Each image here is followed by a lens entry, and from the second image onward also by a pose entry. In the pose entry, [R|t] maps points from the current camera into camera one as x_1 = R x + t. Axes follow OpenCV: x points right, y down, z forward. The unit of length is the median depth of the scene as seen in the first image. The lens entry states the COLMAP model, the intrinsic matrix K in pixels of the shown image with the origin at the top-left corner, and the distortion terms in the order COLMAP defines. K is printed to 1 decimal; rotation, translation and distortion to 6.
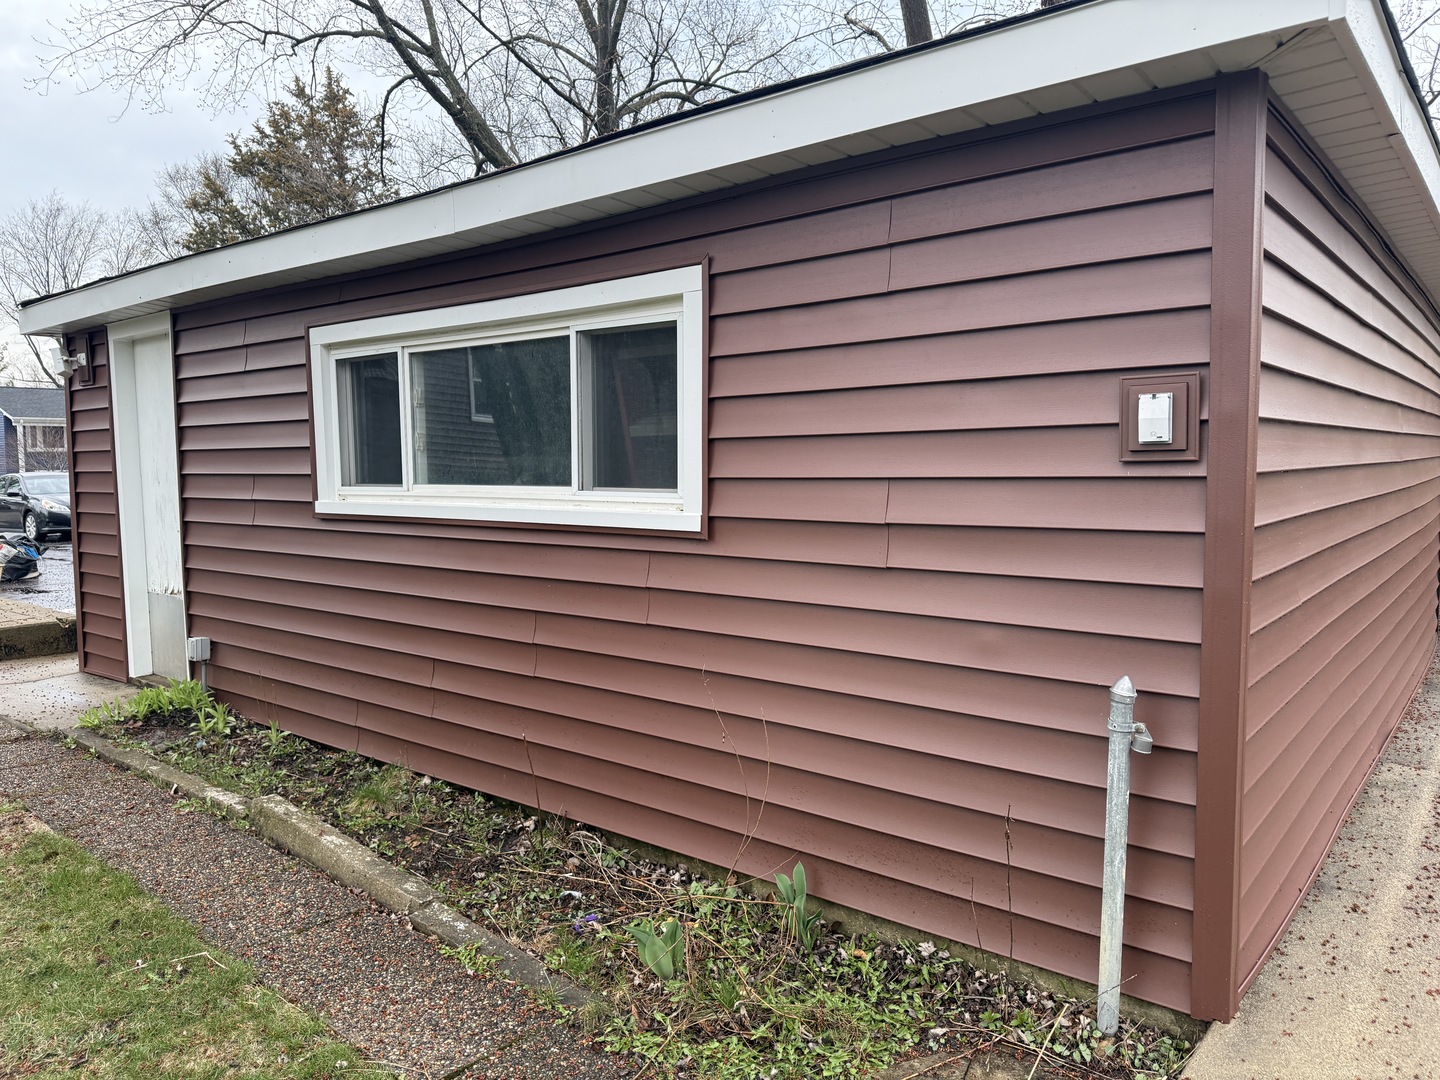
lens RADIAL K [[1012.8, 0, 720.0], [0, 1012.8, 540.0], [0, 0, 1]] dist [0.001466, -0.001354]
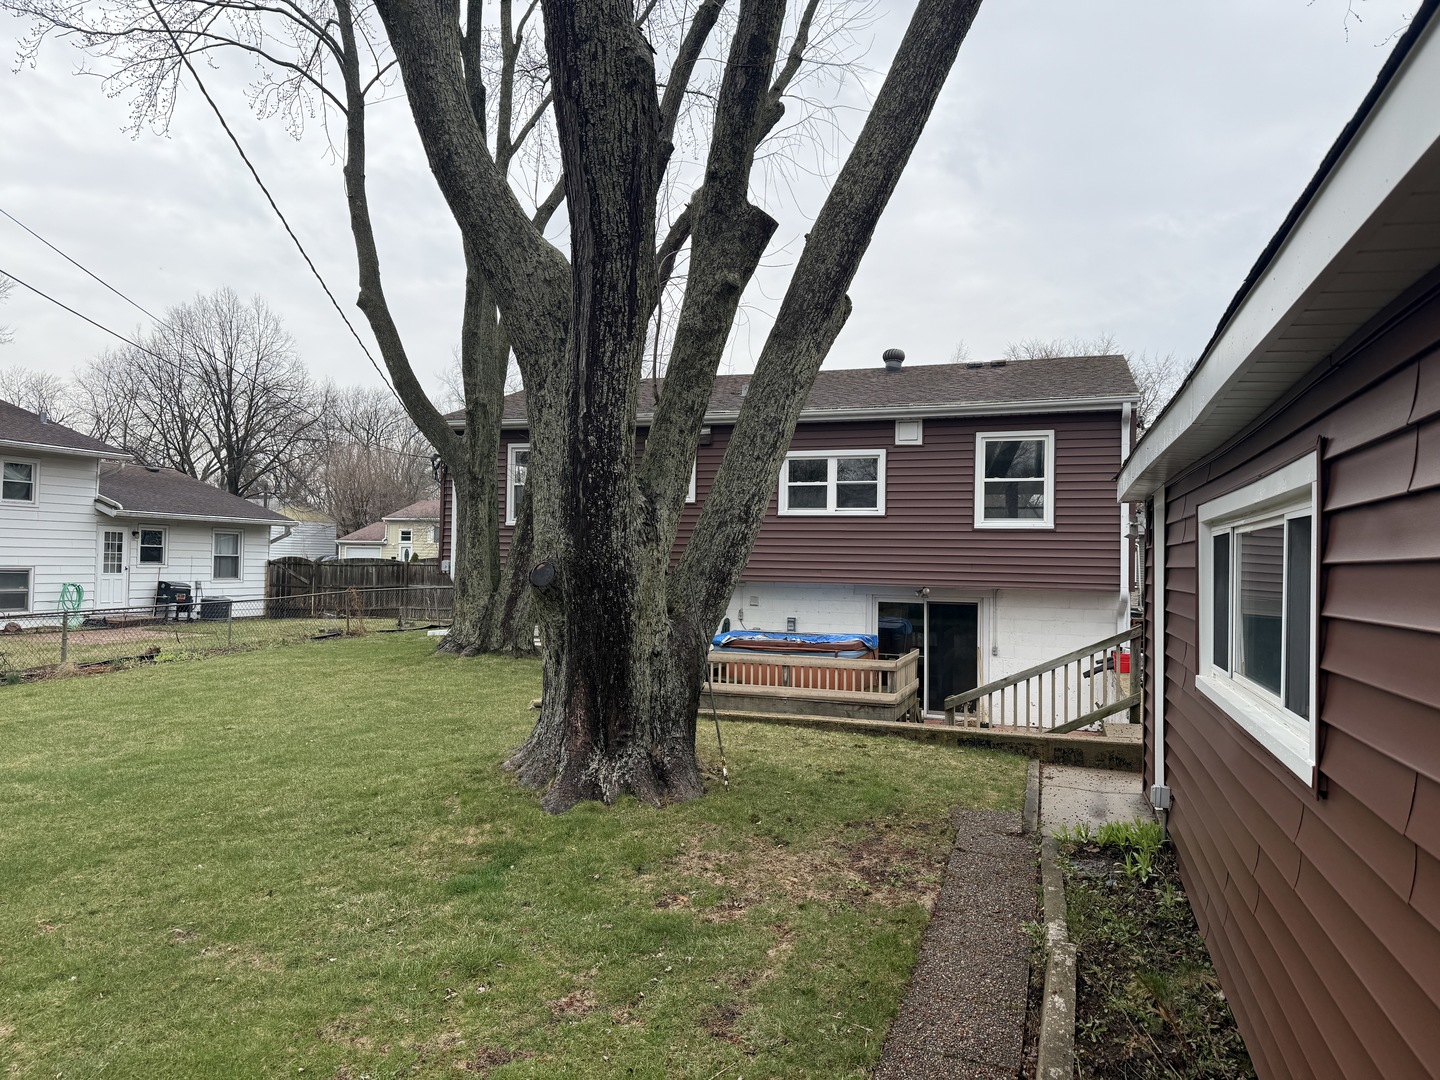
lens RADIAL K [[1012.8, 0, 720.0], [0, 1012.8, 540.0], [0, 0, 1]] dist [0.001466, -0.001354]
pose [[0.344153, -0.005178, -0.938899, 0.481656], [-0.100061, 0.994088, -0.042159, -0.101789], [0.933567, 0.108457, 0.341600, 0.247958]]
